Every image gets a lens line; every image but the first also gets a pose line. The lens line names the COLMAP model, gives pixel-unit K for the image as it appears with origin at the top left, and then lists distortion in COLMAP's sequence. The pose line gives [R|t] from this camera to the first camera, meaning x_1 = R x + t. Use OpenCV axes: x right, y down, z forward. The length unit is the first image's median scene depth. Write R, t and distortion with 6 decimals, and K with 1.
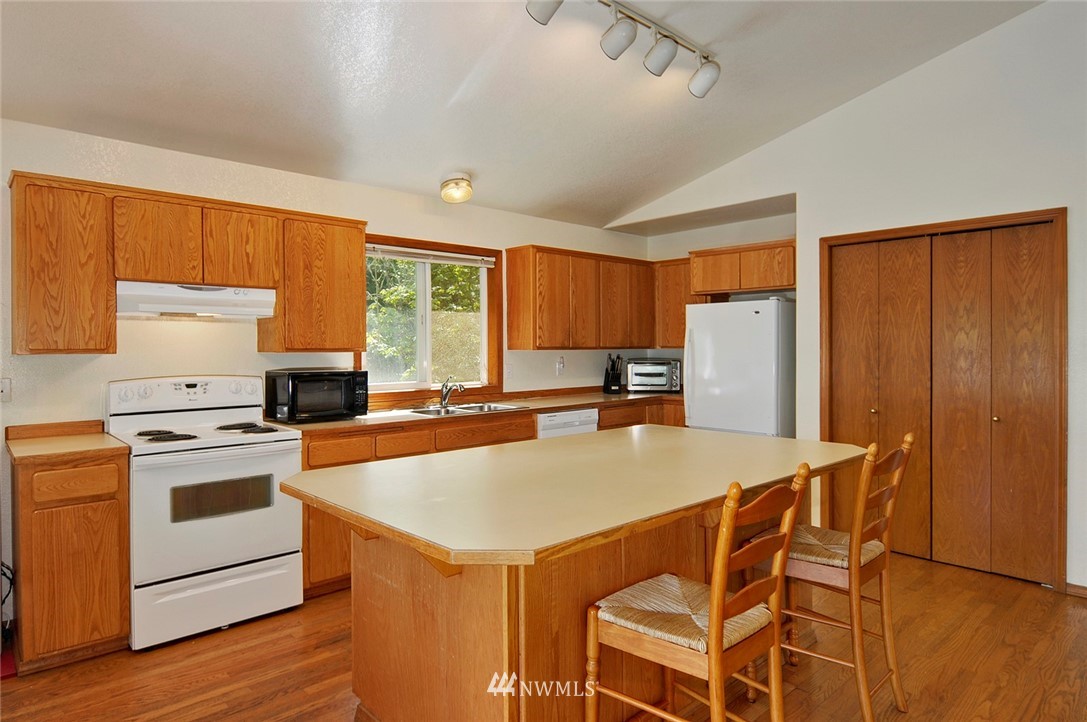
lens RADIAL K [[627.2, 0, 542.6], [0, 627.2, 355.6], [0, 0, 1]] dist [-0.006537, -0.002999]
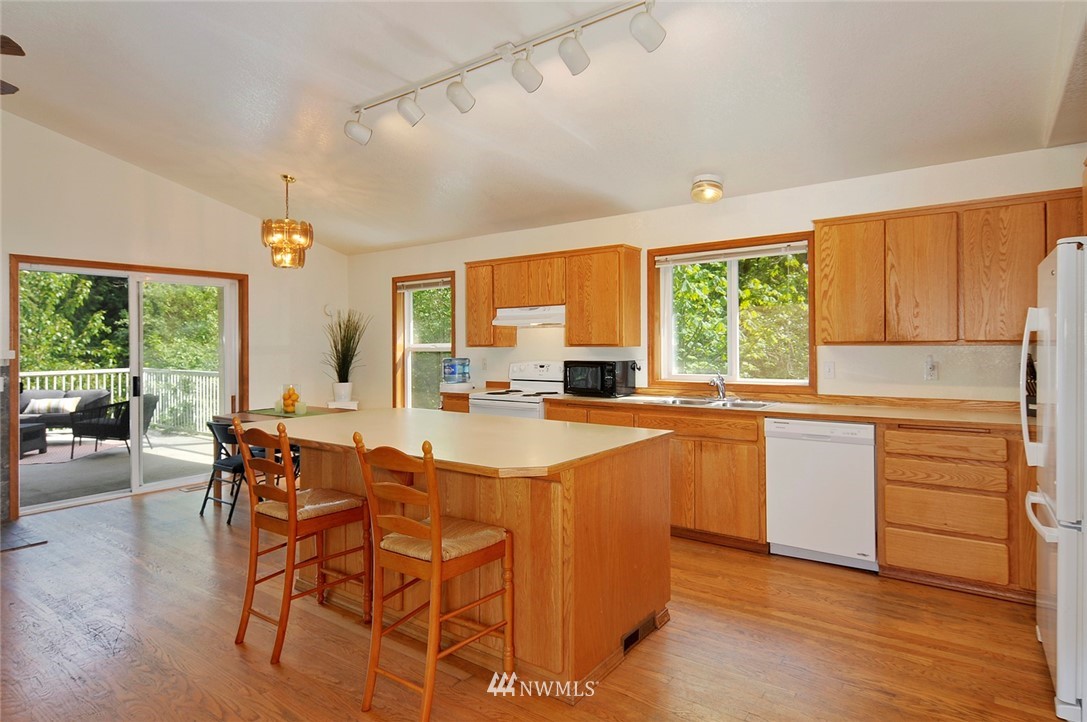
lens RADIAL K [[593.5, 0, 545.7], [0, 593.5, 356.7], [0, 0, 1]] dist [-0.000047, -0.001778]
pose [[0.191050, 0.025161, -0.981258, 0.958021], [-0.003763, 0.999683, 0.024901, -0.016602], [0.981573, -0.001065, 0.191085, 0.677816]]
